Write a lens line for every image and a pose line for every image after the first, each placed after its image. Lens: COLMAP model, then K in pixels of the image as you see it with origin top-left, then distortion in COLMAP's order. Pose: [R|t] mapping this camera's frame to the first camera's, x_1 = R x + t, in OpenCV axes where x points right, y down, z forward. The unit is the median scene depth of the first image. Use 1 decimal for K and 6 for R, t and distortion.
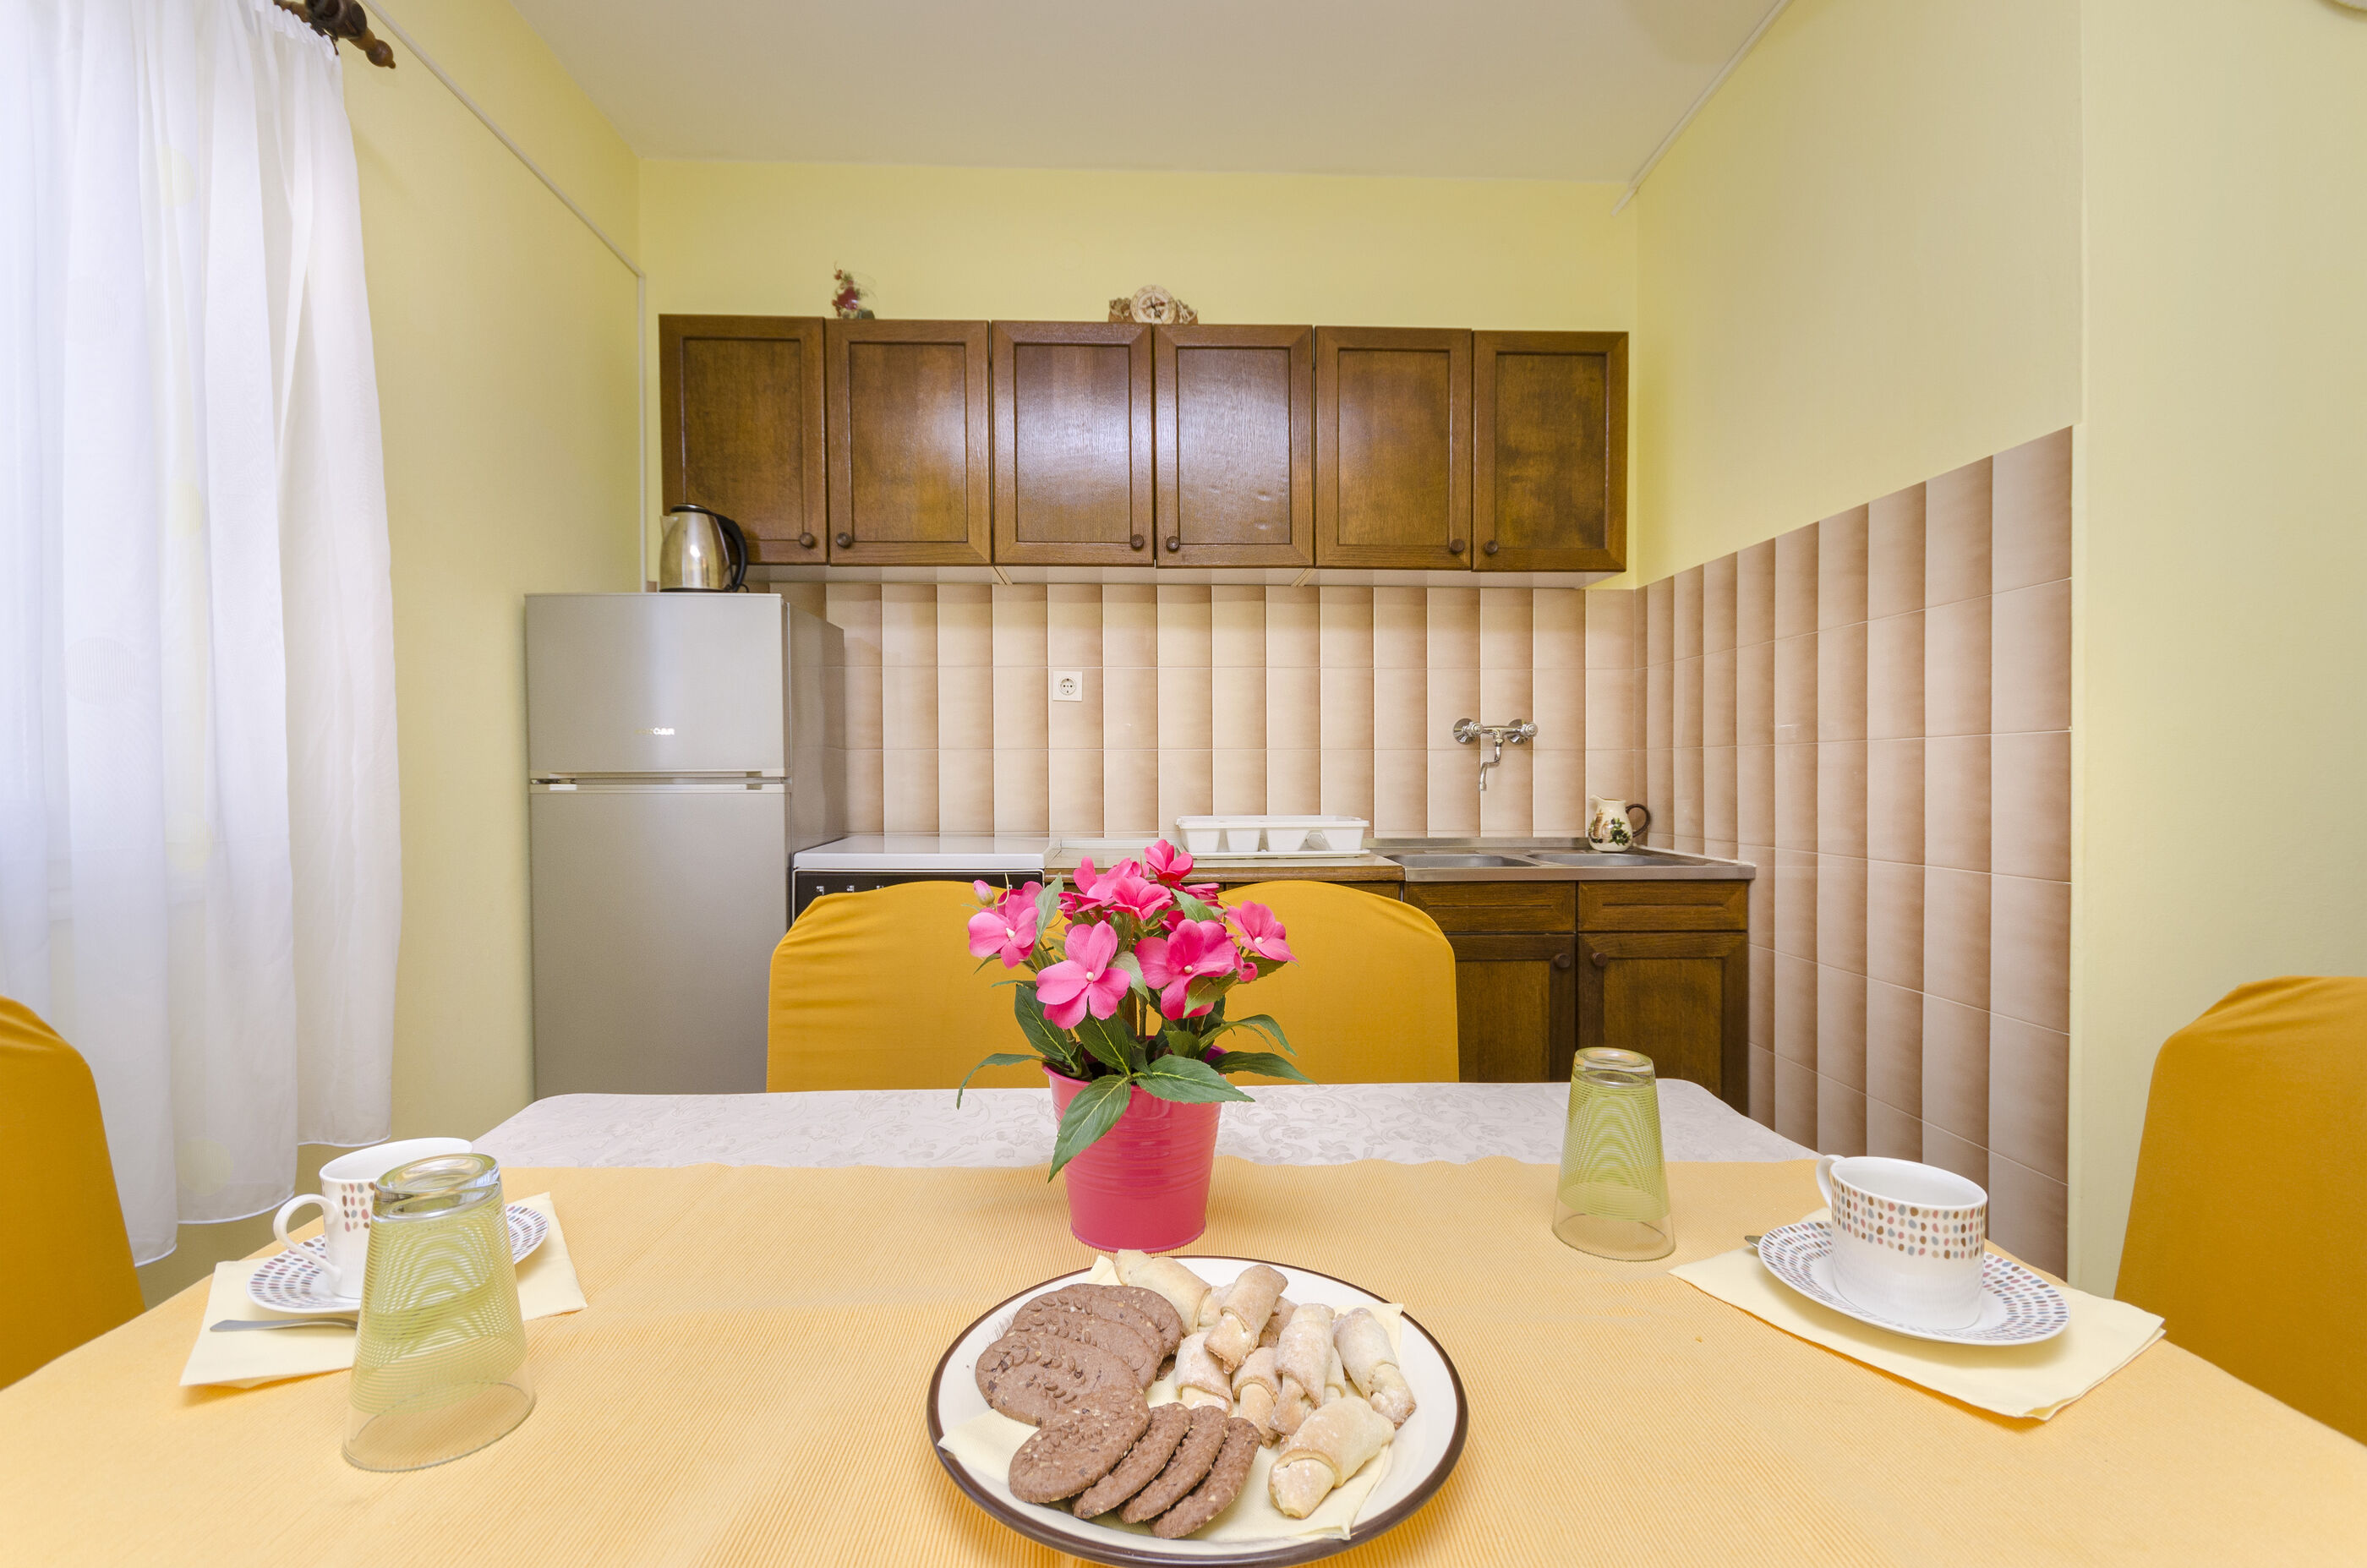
lens RADIAL K [[1089.1, 0, 1183.7], [0, 1089.1, 783.0], [0, 0, 1]] dist [0.011587, -0.000153]
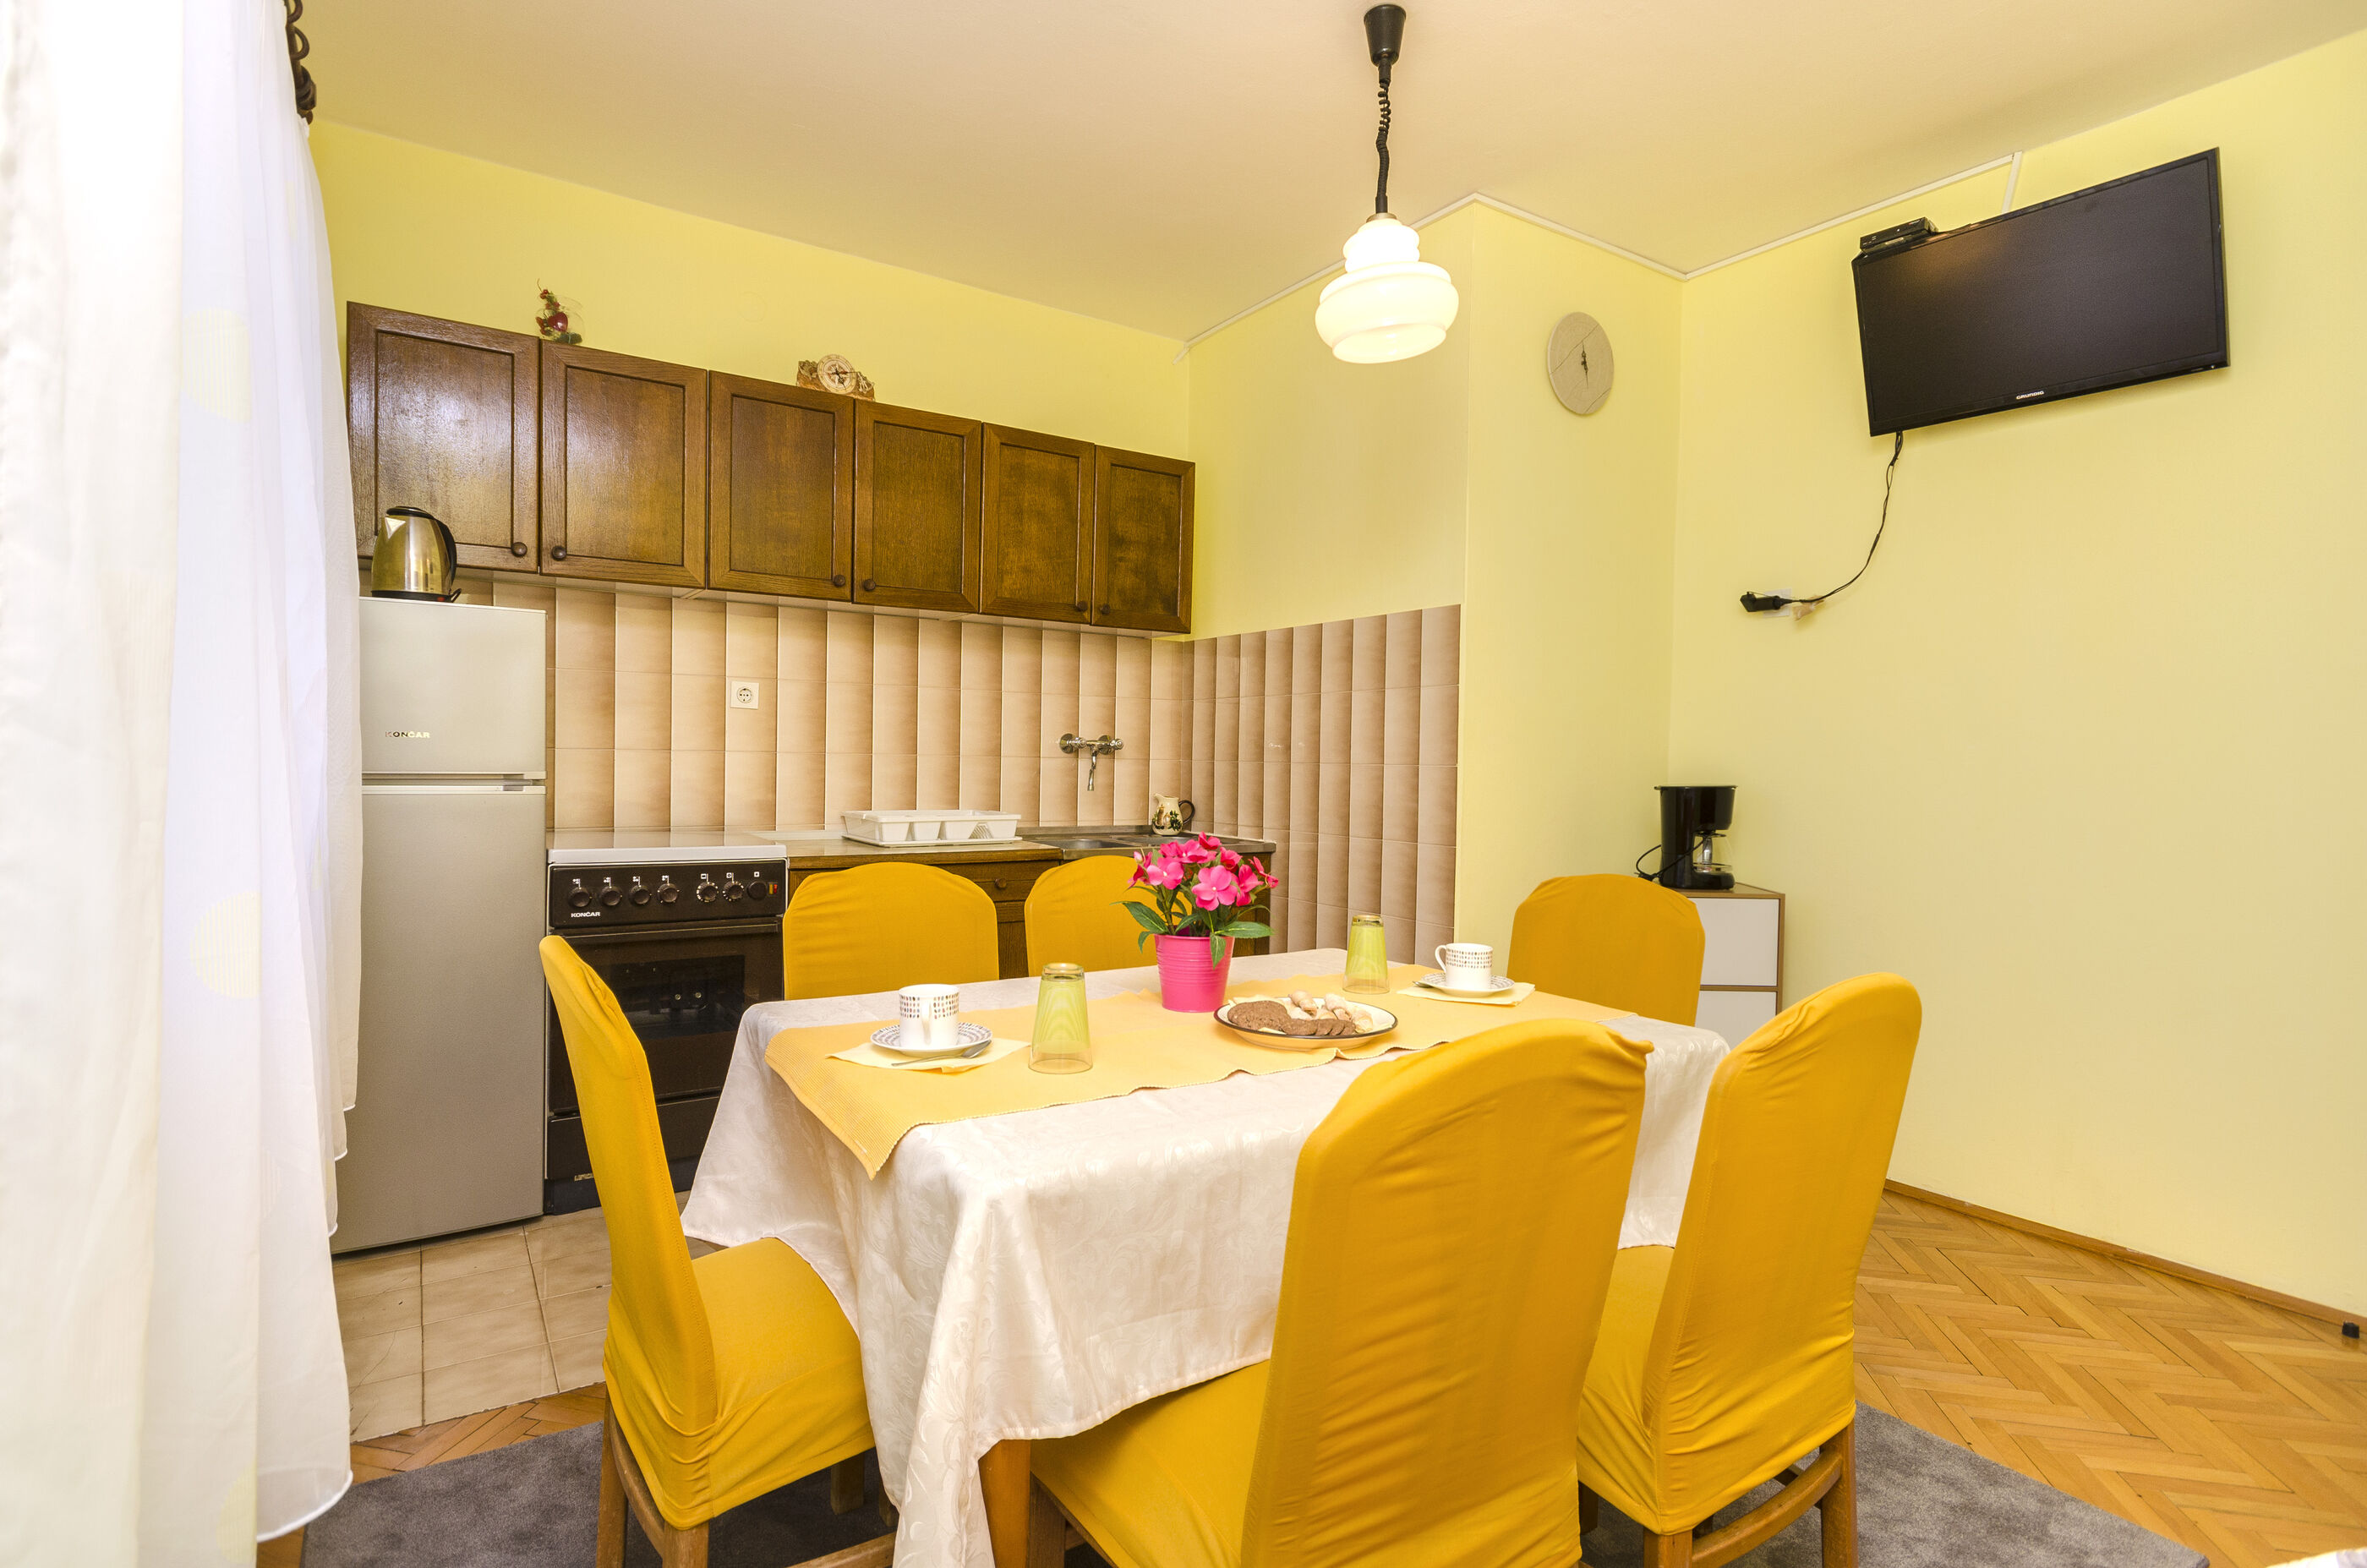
lens RADIAL K [[1216.0, 0, 1184.4], [0, 1216.0, 785.0], [0, 0, 1]] dist [0.000549, -0.000451]
pose [[0.856113, 0.004356, 0.516770, -0.402390], [-0.013712, 0.999804, 0.014289, -0.023171], [-0.516607, -0.019319, 0.856005, -0.327176]]
